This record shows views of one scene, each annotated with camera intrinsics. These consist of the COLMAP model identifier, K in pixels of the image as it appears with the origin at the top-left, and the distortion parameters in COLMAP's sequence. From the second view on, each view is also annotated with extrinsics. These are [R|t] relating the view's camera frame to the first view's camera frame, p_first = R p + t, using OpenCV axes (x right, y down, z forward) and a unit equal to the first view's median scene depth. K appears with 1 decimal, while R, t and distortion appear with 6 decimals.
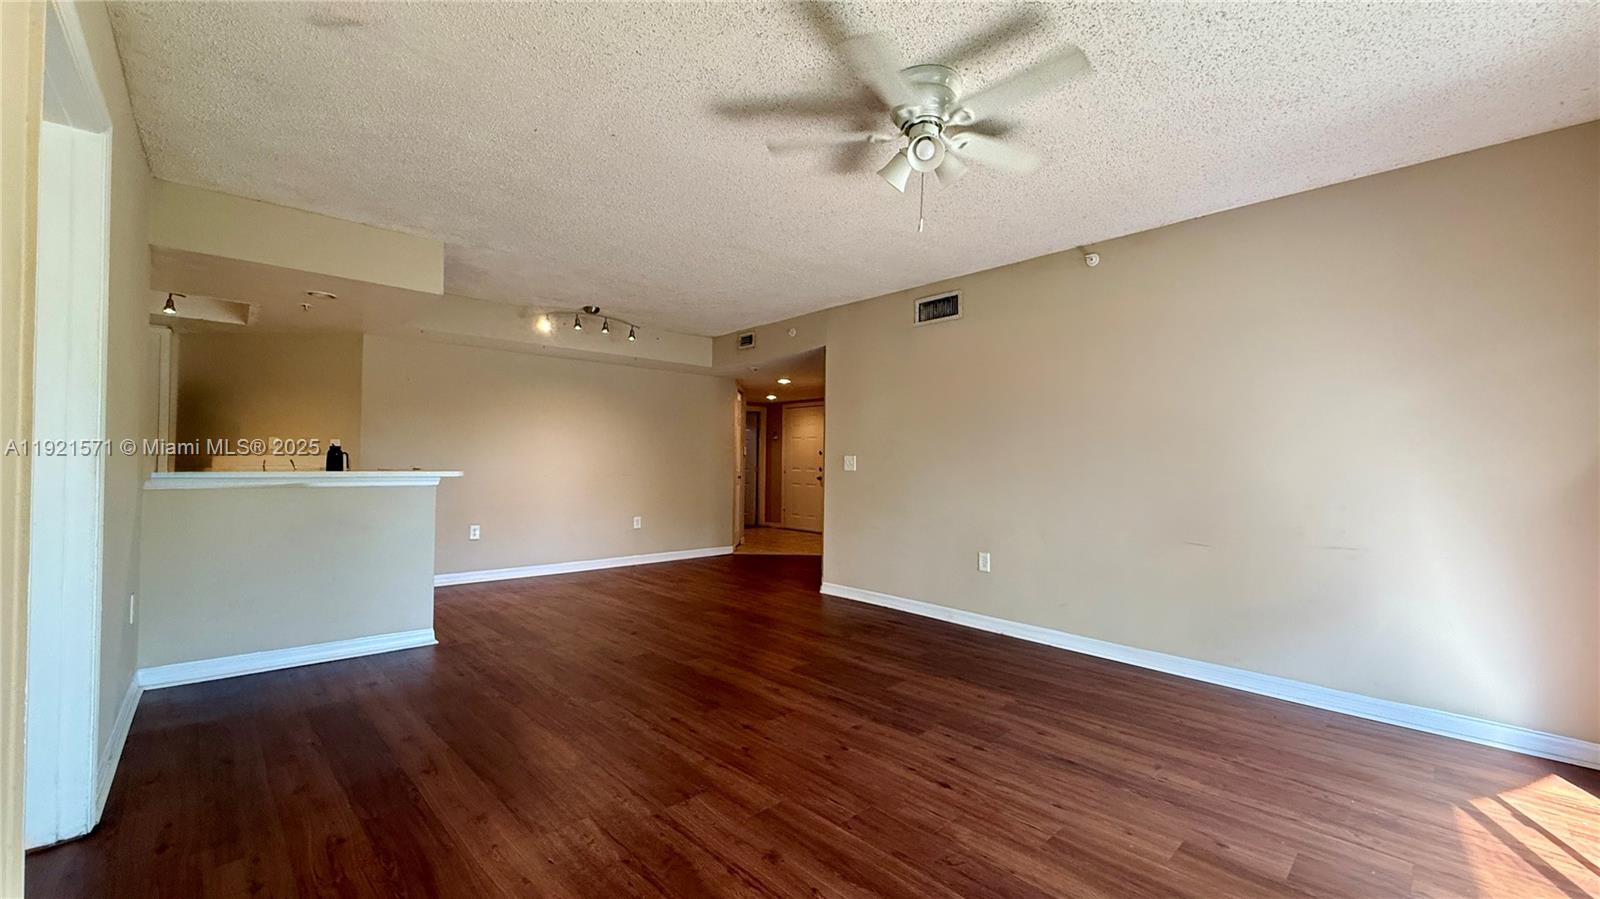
lens RADIAL K [[640.6, 0, 796.4], [0, 640.6, 451.4], [0, 0, 1]] dist [0.000908, 0.000300]
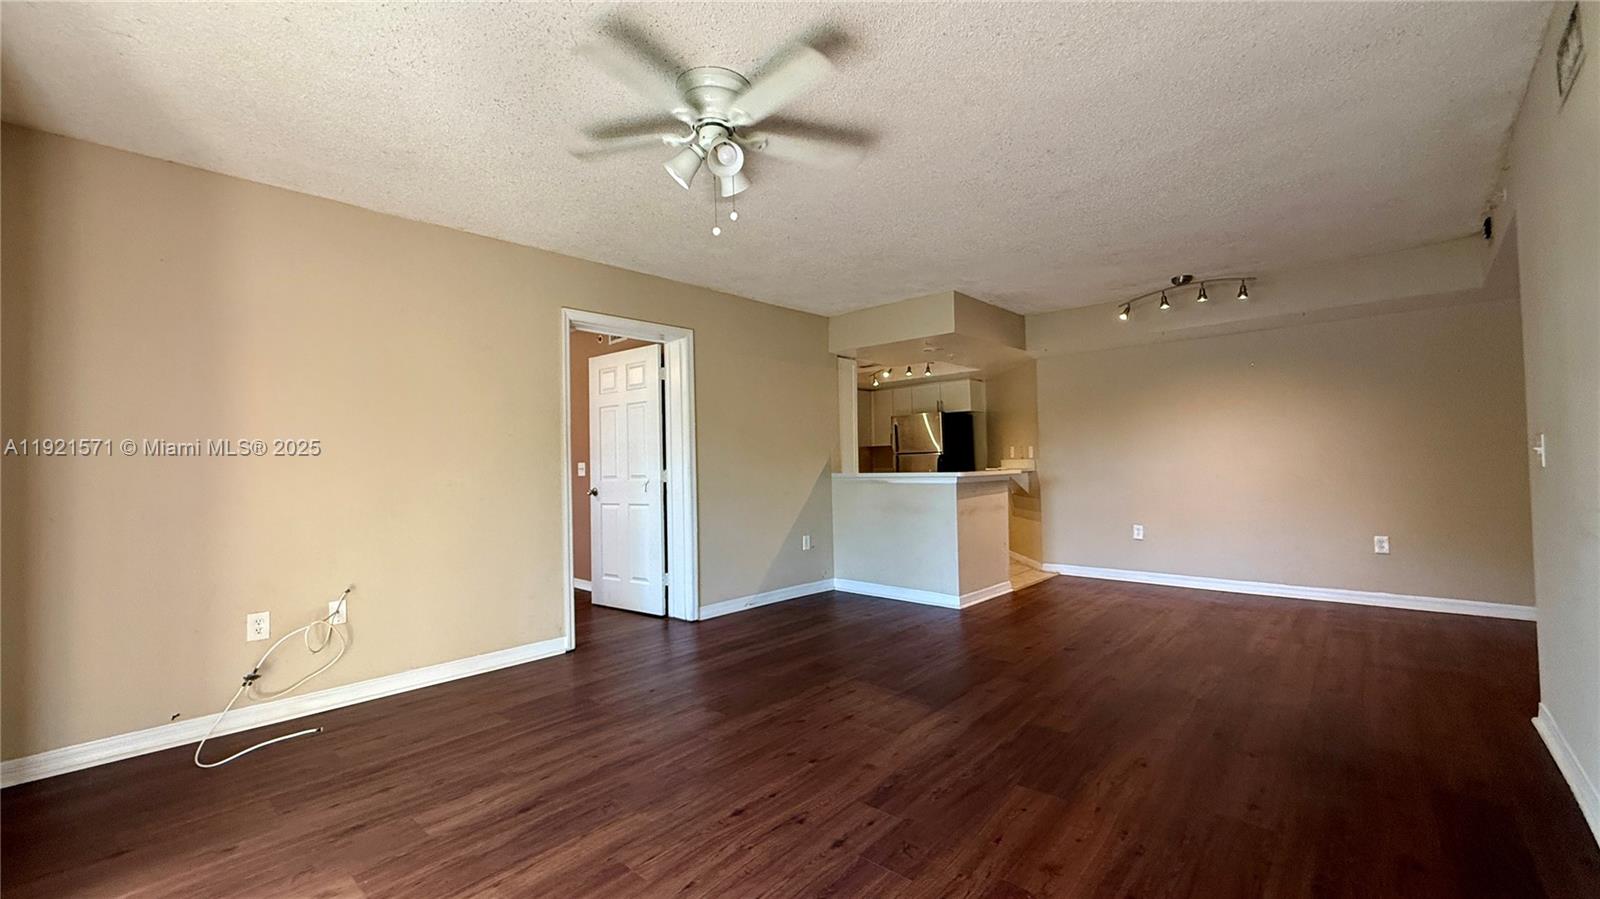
lens RADIAL K [[640.6, 0, 796.4], [0, 640.6, 451.4], [0, 0, 1]] dist [0.000908, 0.000300]
pose [[0.079369, -0.032488, -0.996316, 0.920951], [0.038471, 0.998824, -0.029505, 0.020604], [0.996103, -0.035988, 0.080525, 0.799383]]
